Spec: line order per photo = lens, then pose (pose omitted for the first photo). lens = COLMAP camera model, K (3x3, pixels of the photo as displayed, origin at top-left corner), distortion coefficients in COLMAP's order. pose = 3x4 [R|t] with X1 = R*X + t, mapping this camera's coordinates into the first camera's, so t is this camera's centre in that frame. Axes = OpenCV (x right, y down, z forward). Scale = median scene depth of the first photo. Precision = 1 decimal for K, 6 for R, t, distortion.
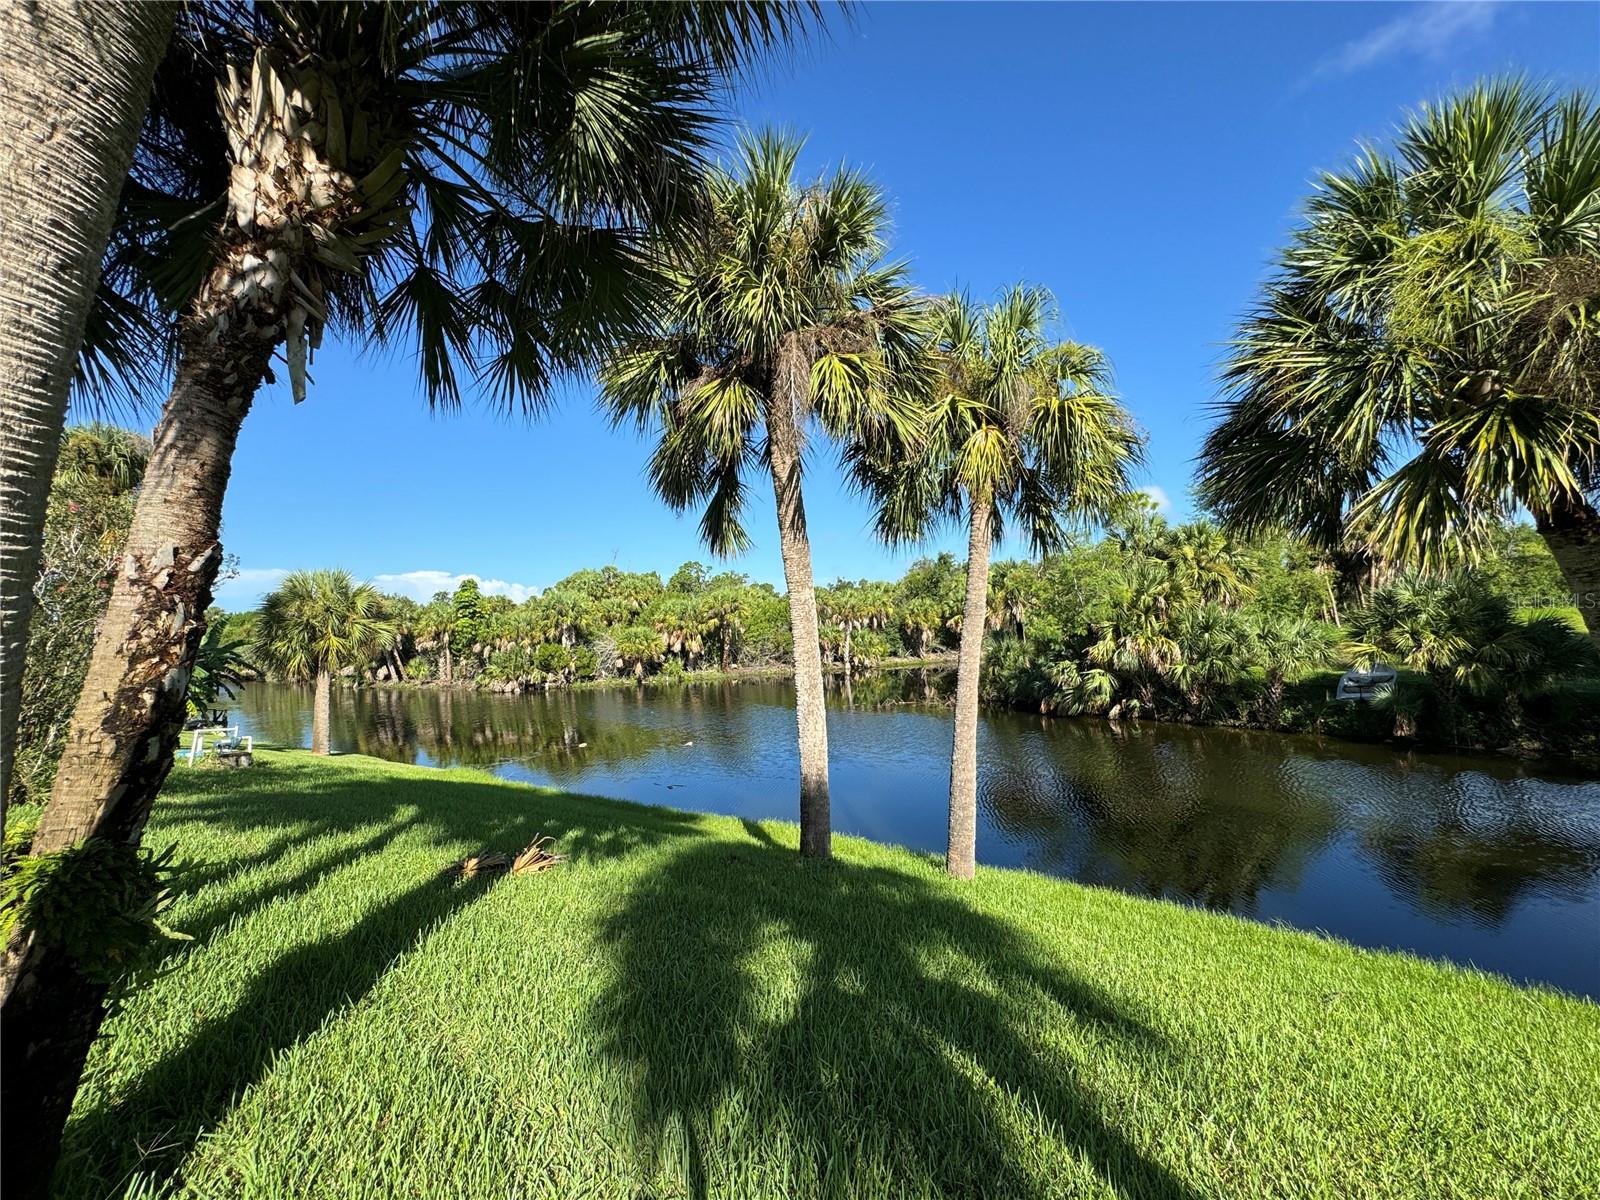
lens RADIAL K [[642.3, 0, 798.9], [0, 642.3, 598.7], [0, 0, 1]] dist [-0.001558, -0.000027]
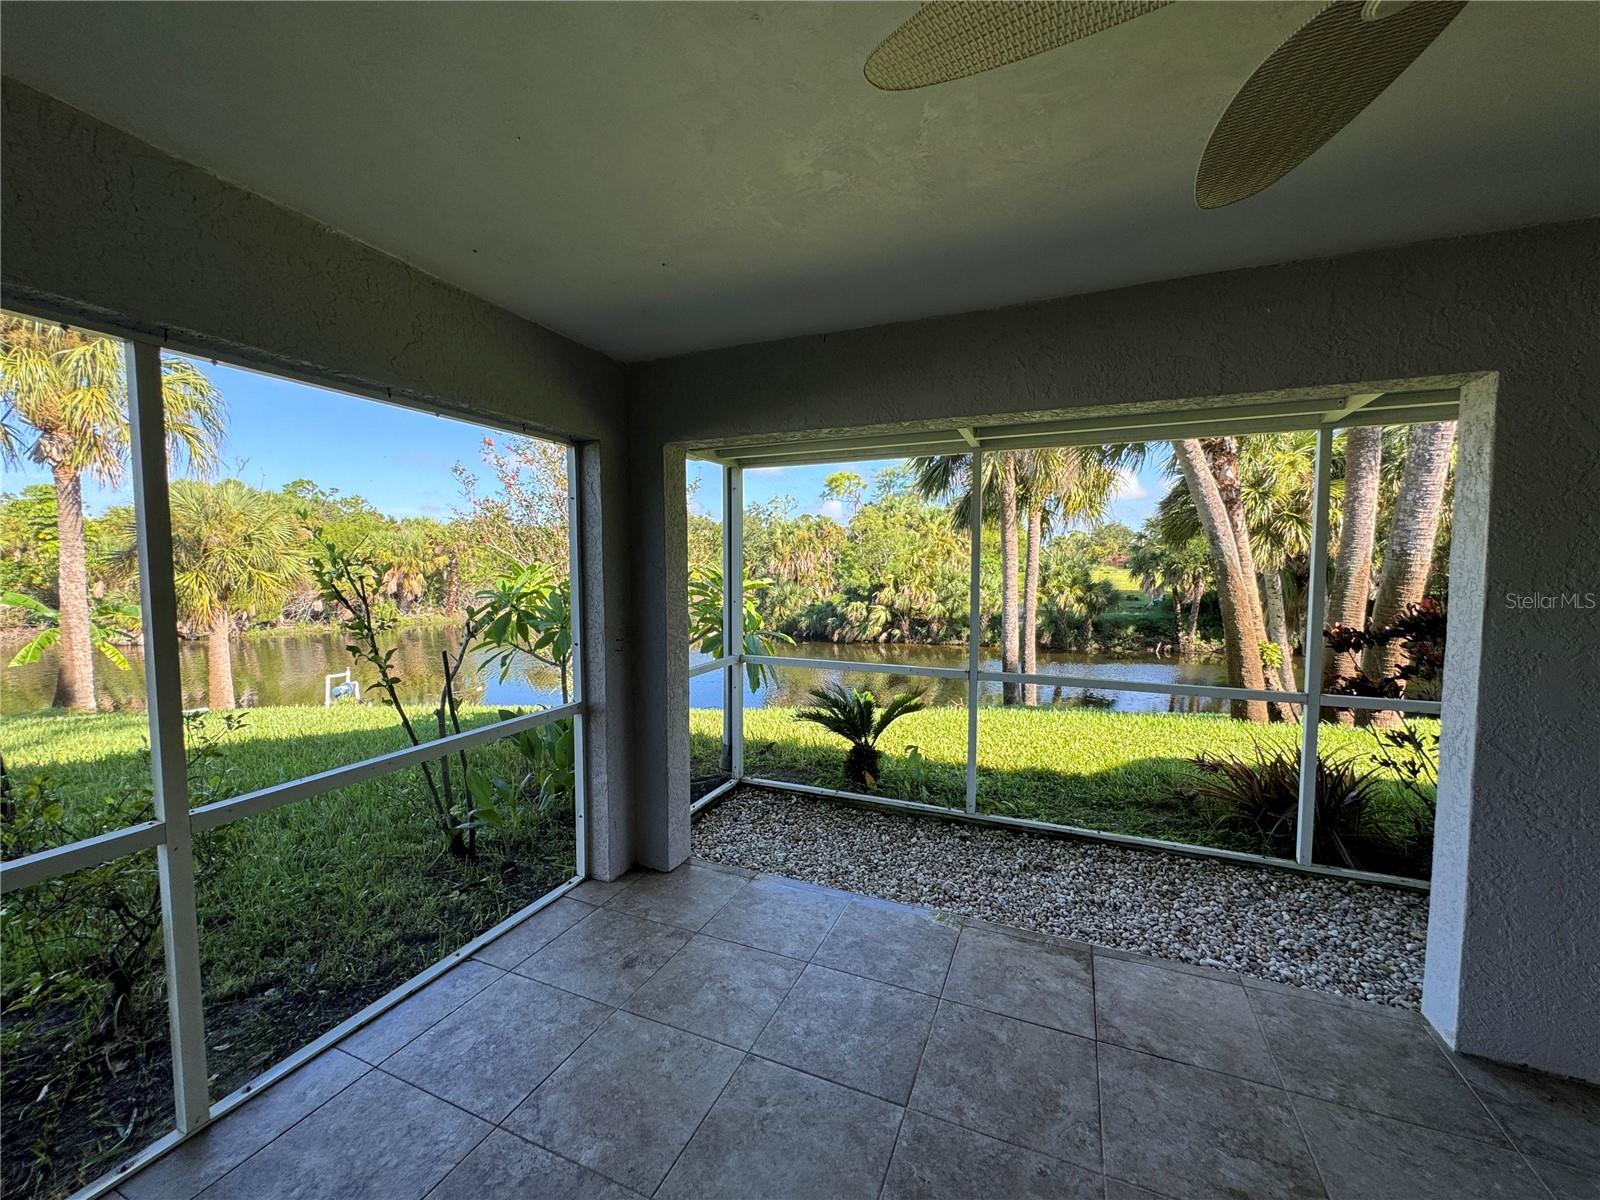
lens RADIAL K [[642.3, 0, 798.9], [0, 642.3, 598.7], [0, 0, 1]] dist [-0.001558, -0.000027]
pose [[0.826271, 0.005168, 0.563250, -0.463992], [-0.053986, 0.996081, 0.070057, 0.001090], [-0.560680, -0.088294, 0.823312, -0.046917]]
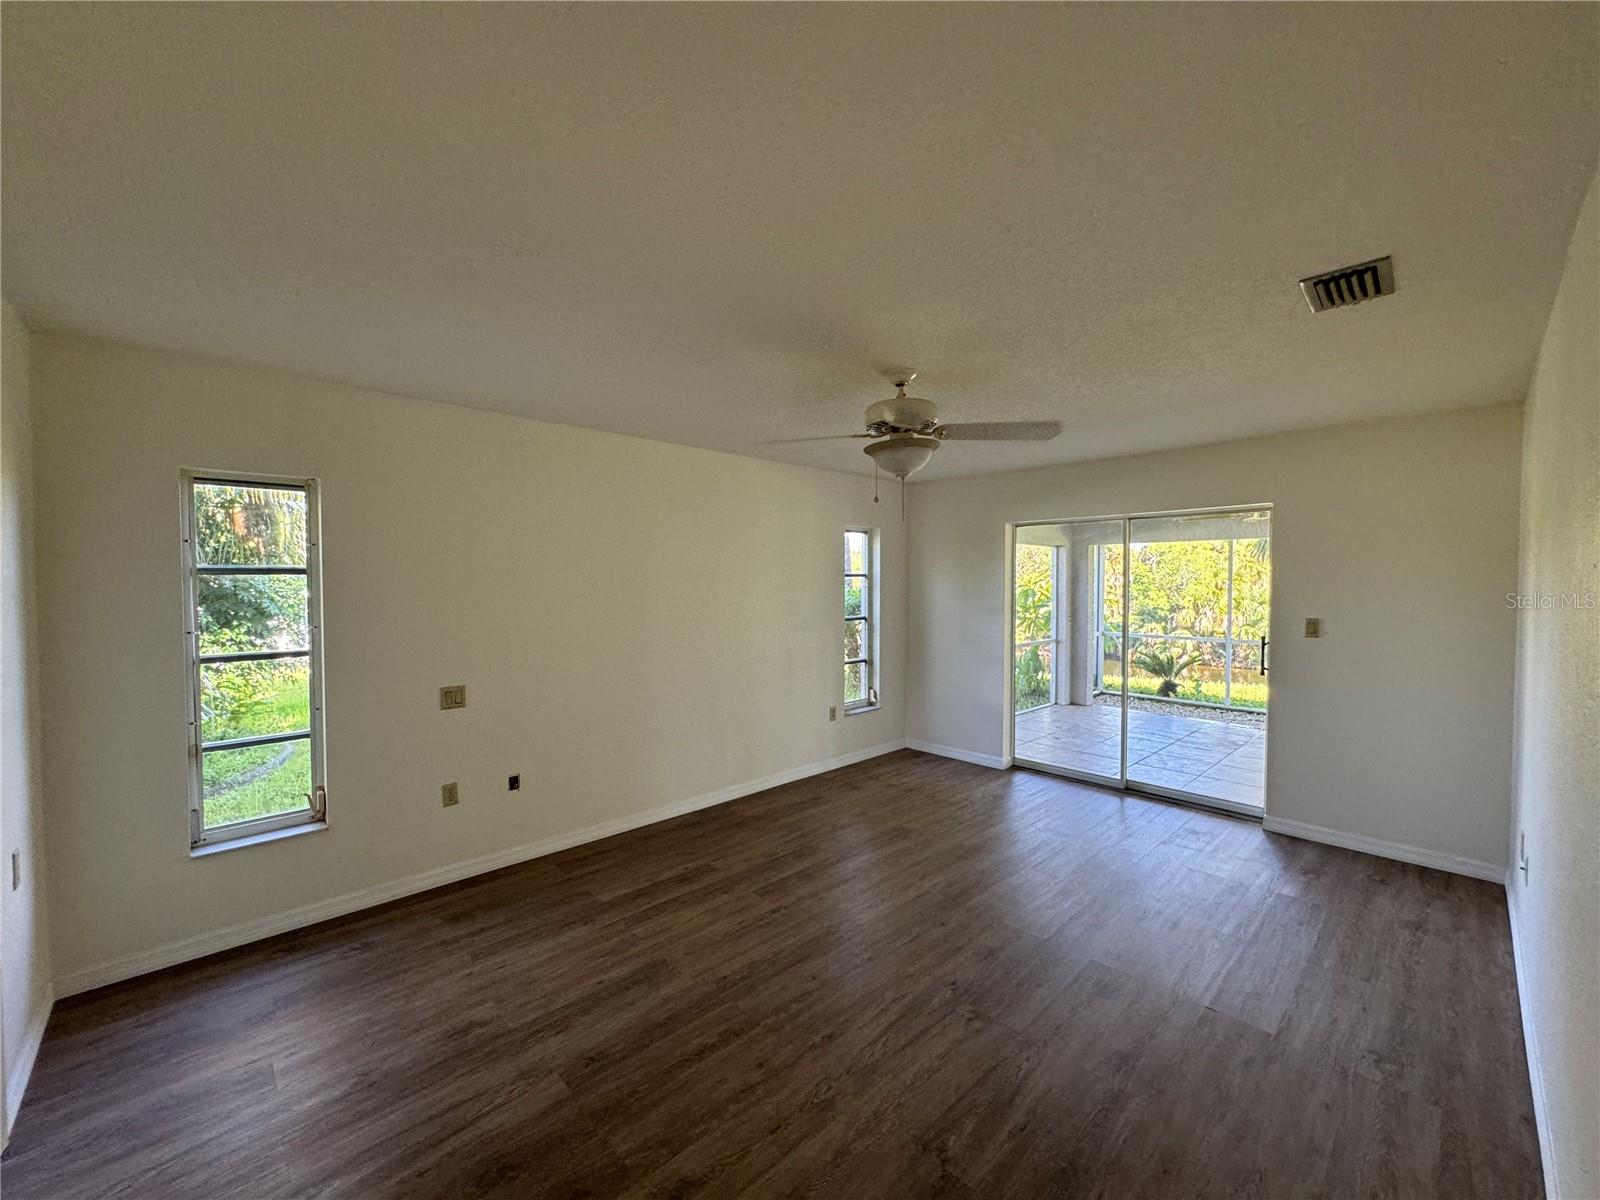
lens RADIAL K [[642.3, 0, 798.9], [0, 642.3, 598.7], [0, 0, 1]] dist [-0.001558, -0.000027]
pose [[0.981486, 0.032701, 0.188723, -0.640108], [-0.044390, 0.997327, 0.058044, -0.004773], [-0.186320, -0.065346, 0.980314, -0.247012]]
